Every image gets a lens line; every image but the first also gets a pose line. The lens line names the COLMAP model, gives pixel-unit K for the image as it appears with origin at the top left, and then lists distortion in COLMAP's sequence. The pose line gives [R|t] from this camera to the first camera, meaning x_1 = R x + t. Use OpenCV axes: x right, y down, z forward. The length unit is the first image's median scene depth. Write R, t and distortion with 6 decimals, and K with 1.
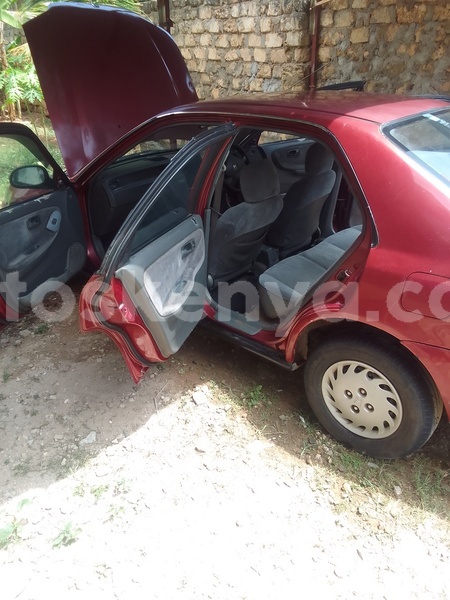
lens RADIAL K [[479.1, 0, 212.0], [0, 479.1, 299.5], [0, 0, 1]] dist [0.068076, -0.108842]
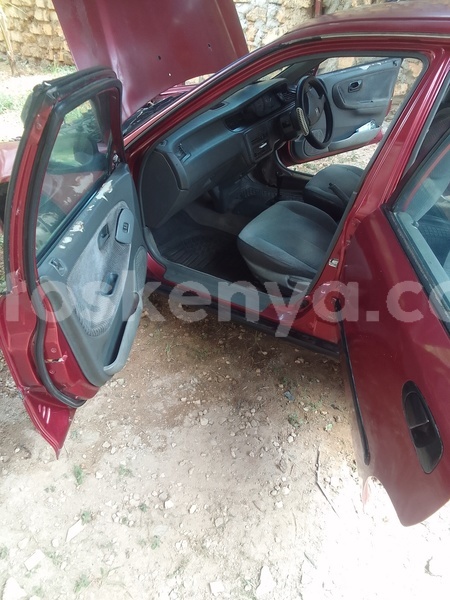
lens RADIAL K [[479.1, 0, 212.0], [0, 479.1, 299.5], [0, 0, 1]] dist [0.068076, -0.108842]
pose [[0.984724, -0.100725, 0.142030, -0.308434], [0.080177, 0.986377, 0.143641, -0.146648], [-0.154564, -0.130059, 0.979385, 0.353197]]
